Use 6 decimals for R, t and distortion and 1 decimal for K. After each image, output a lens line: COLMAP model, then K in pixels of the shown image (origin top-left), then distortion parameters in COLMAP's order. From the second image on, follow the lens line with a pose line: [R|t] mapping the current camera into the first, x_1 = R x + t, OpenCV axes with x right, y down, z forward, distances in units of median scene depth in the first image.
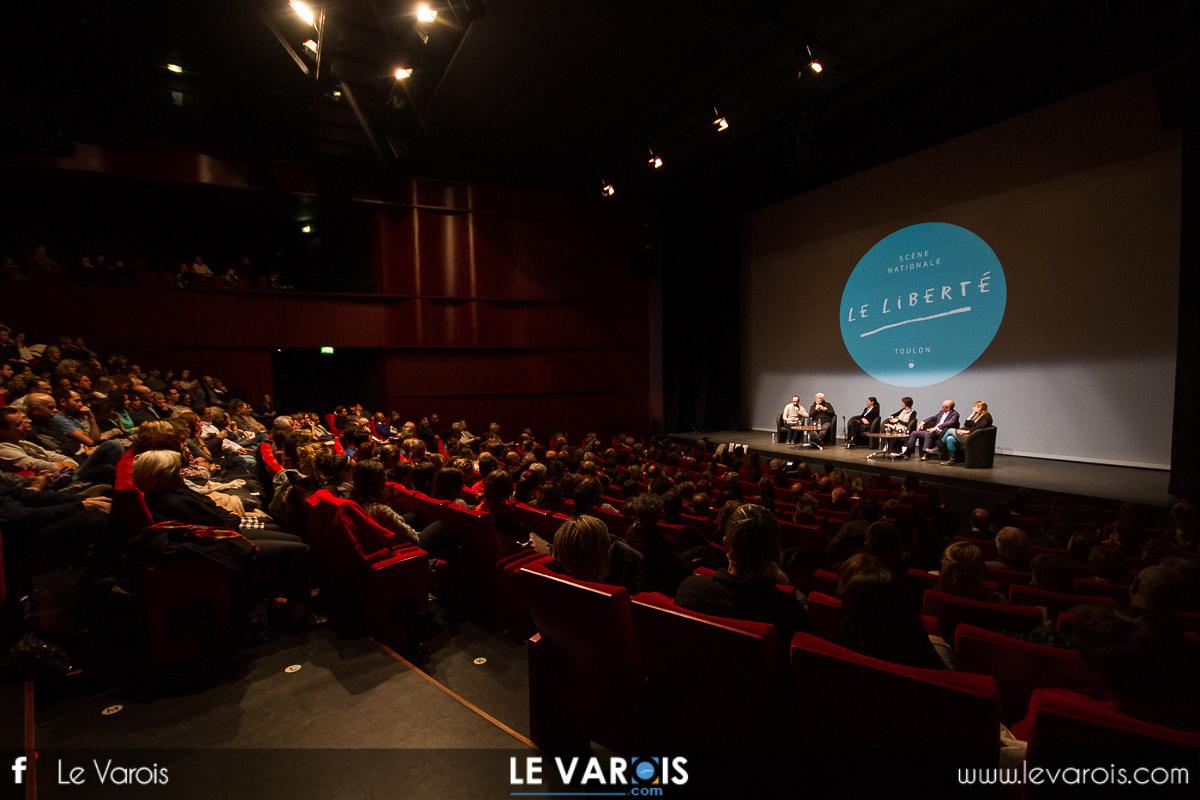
lens RADIAL K [[570.2, 0, 600.0], [0, 570.2, 400.0], [0, 0, 1]] dist [-0.000198, -0.000037]
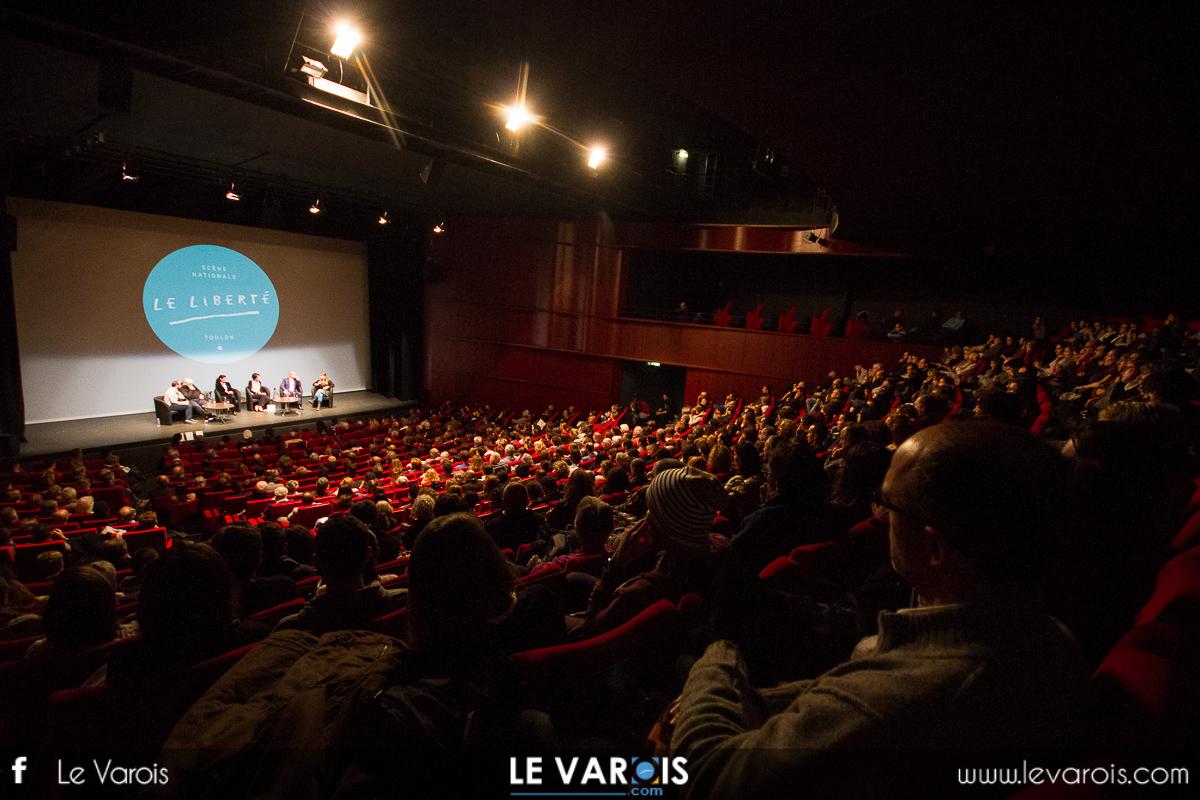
lens RADIAL K [[570.2, 0, 600.0], [0, 570.2, 400.0], [0, 0, 1]] dist [-0.000198, -0.000037]
pose [[-0.493686, -0.109405, 0.862731, -1.128287], [0.028066, 0.989534, 0.141545, -0.106724], [-0.869187, 0.094092, -0.485448, 0.886322]]
